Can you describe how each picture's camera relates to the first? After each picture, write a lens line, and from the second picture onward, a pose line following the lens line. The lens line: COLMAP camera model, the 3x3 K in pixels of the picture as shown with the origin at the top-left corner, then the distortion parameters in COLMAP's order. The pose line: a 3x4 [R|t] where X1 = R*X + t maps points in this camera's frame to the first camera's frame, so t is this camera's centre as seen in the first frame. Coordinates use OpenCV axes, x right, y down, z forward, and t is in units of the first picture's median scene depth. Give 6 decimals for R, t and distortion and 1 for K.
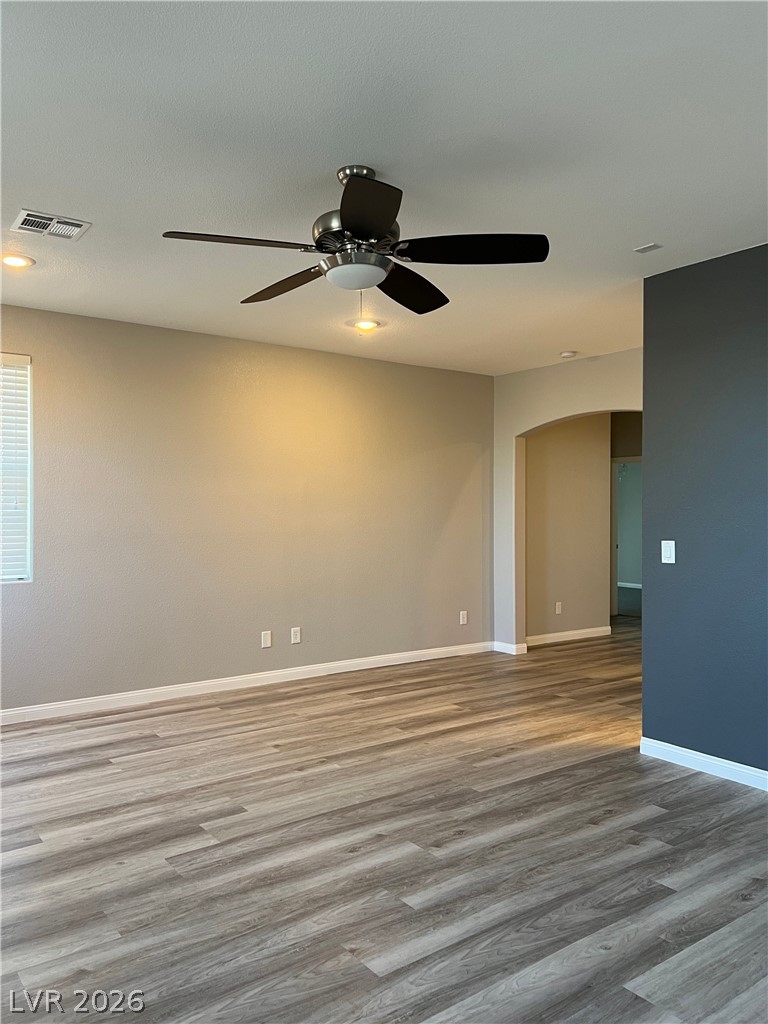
lens RADIAL K [[764.5, 0, 377.4], [0, 764.5, 509.8], [0, 0, 1]] dist [0.028659, -0.037505]
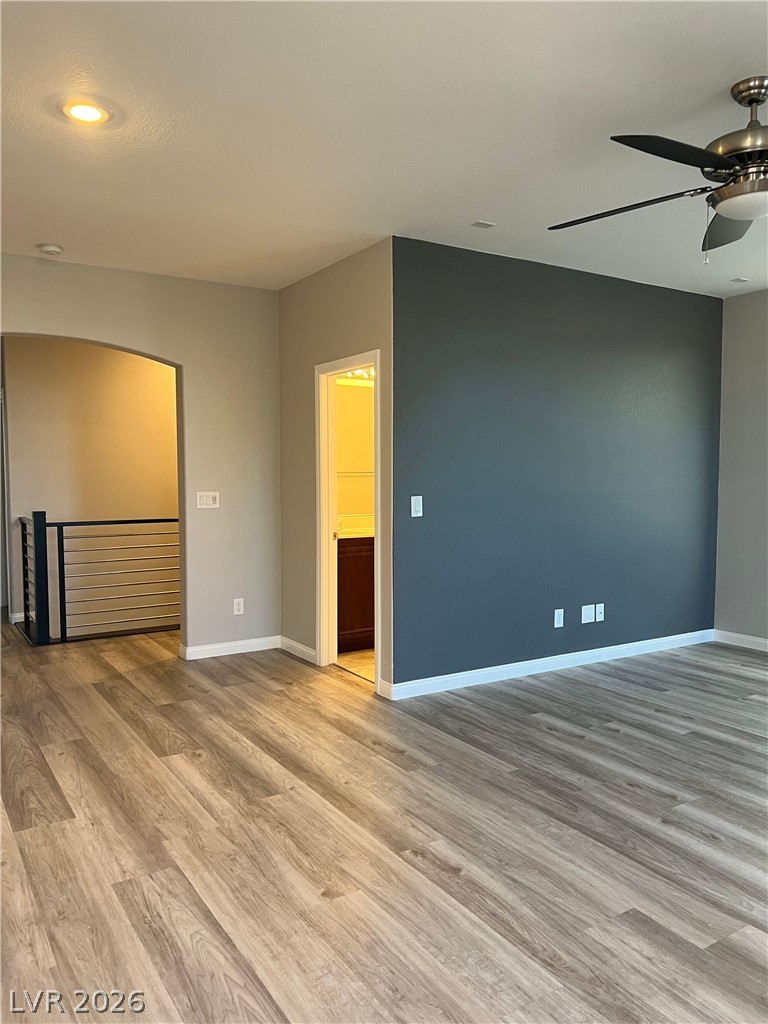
lens RADIAL K [[764.5, 0, 379.0], [0, 764.5, 513.5], [0, 0, 1]] dist [0.028659, -0.037505]
pose [[0.081340, -0.065378, 0.994540, -0.741779], [0.003872, 0.997859, 0.065280, -0.006150], [-0.996679, -0.001459, 0.081419, 1.022711]]
